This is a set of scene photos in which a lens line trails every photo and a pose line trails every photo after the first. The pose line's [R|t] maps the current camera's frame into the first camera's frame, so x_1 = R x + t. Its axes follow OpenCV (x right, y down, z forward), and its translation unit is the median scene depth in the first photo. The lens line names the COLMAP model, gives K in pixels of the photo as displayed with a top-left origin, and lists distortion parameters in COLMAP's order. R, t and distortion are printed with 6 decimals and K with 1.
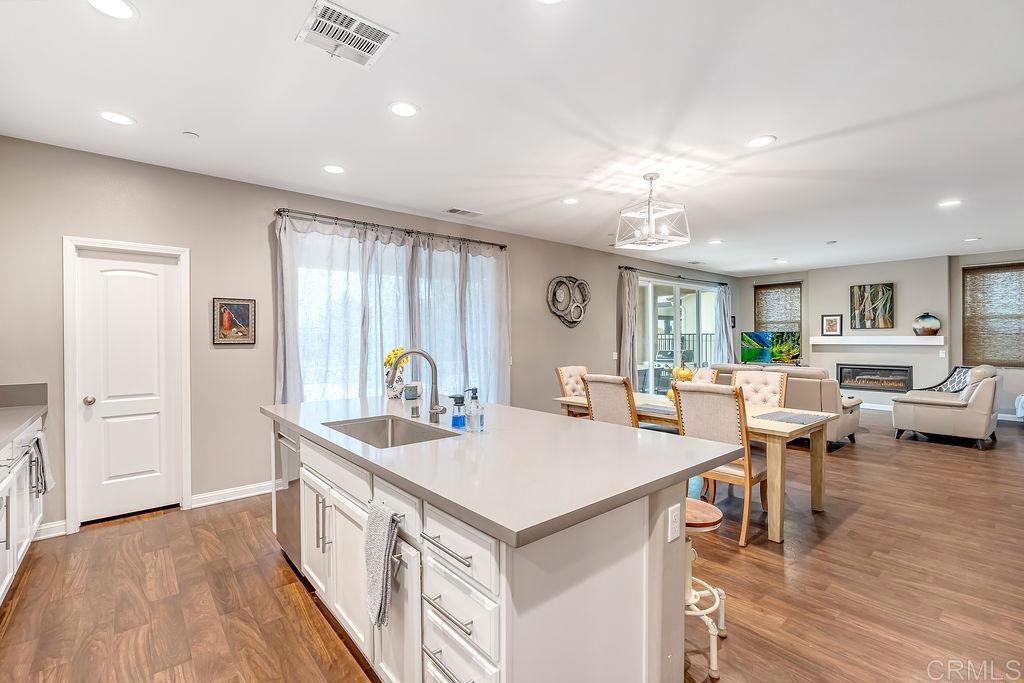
lens RADIAL K [[455.2, 0, 512.0], [0, 455.2, 341.5], [0, 0, 1]] dist [-0.000298, 0.000341]
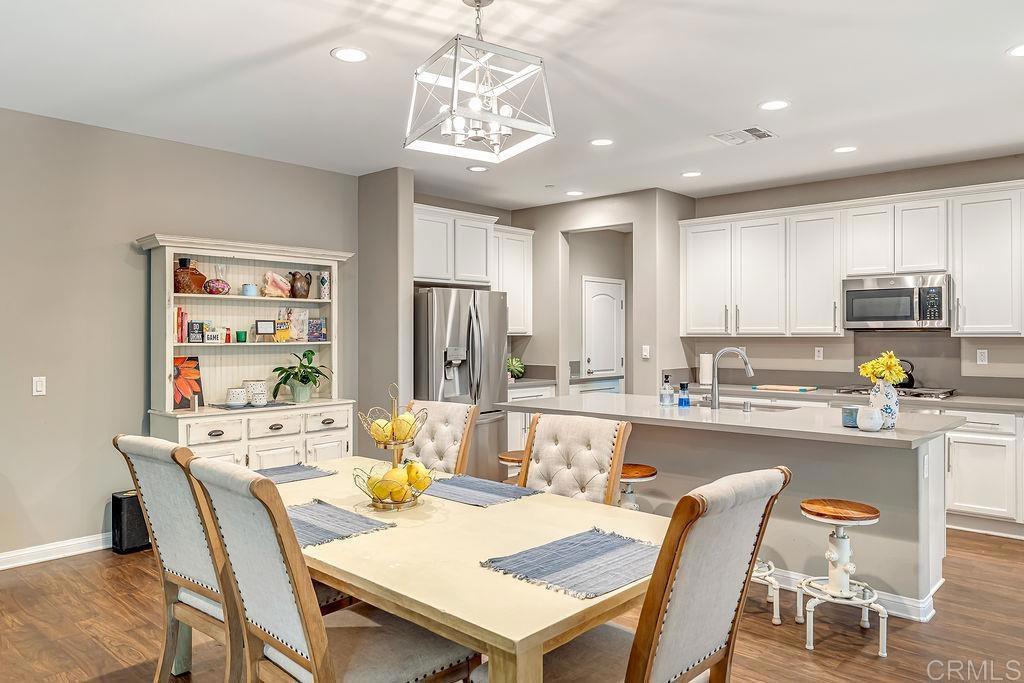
lens RADIAL K [[718.4, 0, 512.0], [0, 718.4, 341.5], [0, 0, 1]] dist [0.001161, 0.006555]
pose [[-0.992379, 0.007007, -0.123026, 0.385148], [0.005127, 0.999865, 0.015592, -0.021219], [0.123118, 0.014842, -0.992281, 1.839475]]
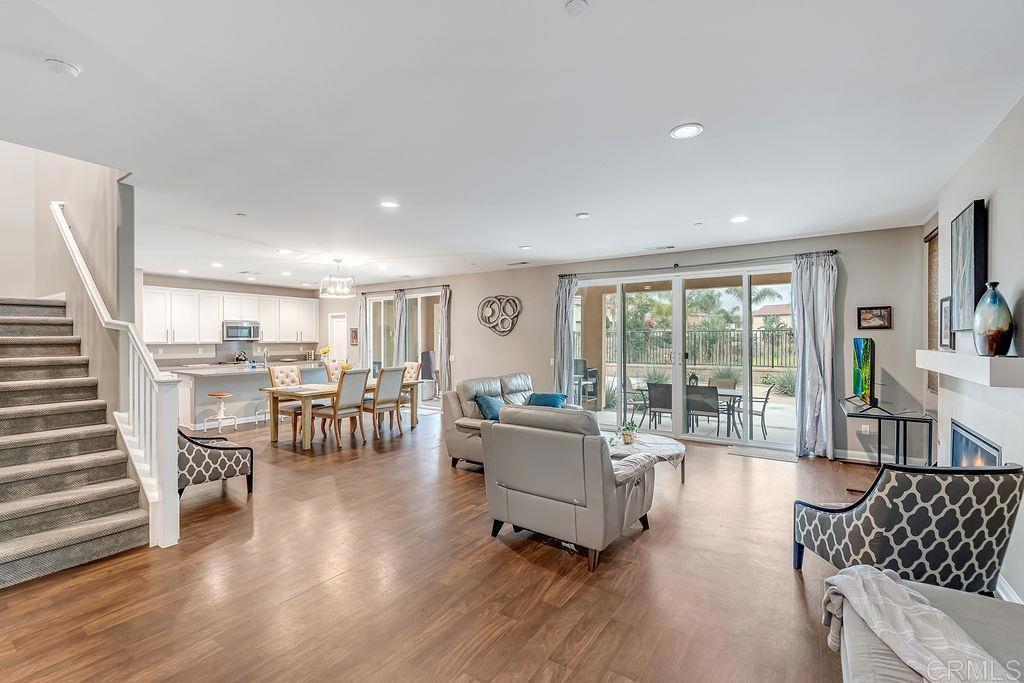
lens RADIAL K [[463.7, 0, 512.7], [0, 463.7, 335.9], [0, 0, 1]] dist [-0.004775, -0.000121]
pose [[0.255645, 0.000311, -0.966771, 2.513906], [-0.004716, 0.999988, -0.000925, -0.053751], [0.966759, 0.004795, 0.255644, 1.281566]]
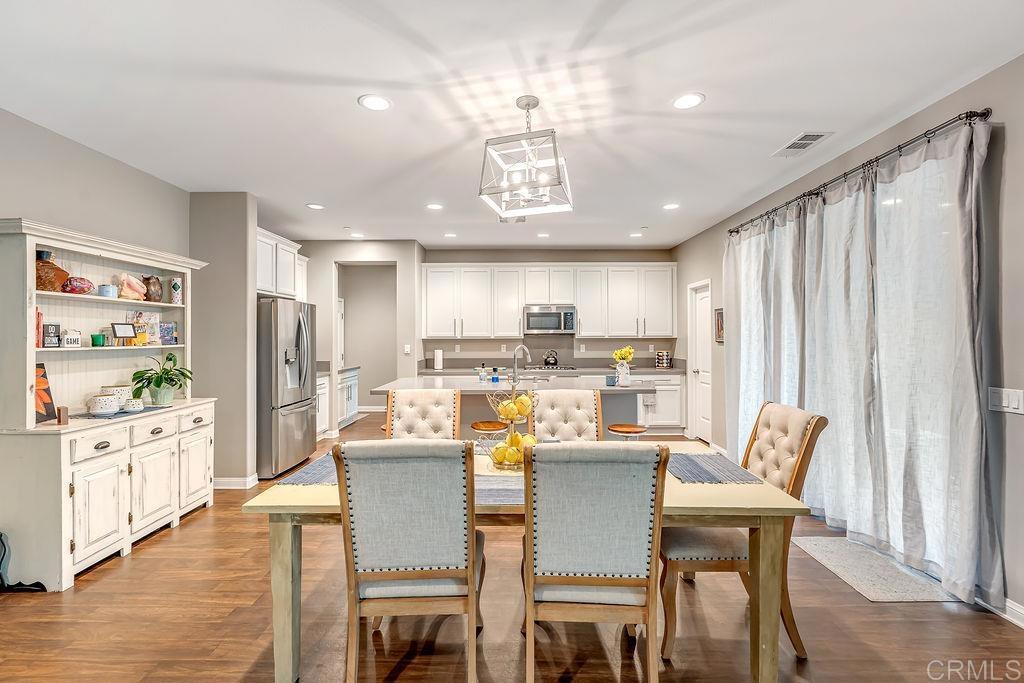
lens RADIAL K [[463.7, 0, 512.7], [0, 463.7, 335.9], [0, 0, 1]] dist [-0.004775, -0.000121]
pose [[-0.652151, 0.005074, -0.758072, 0.887222], [0.002154, 0.999986, 0.004840, -0.022033], [0.758086, 0.001524, -0.652153, 1.509489]]
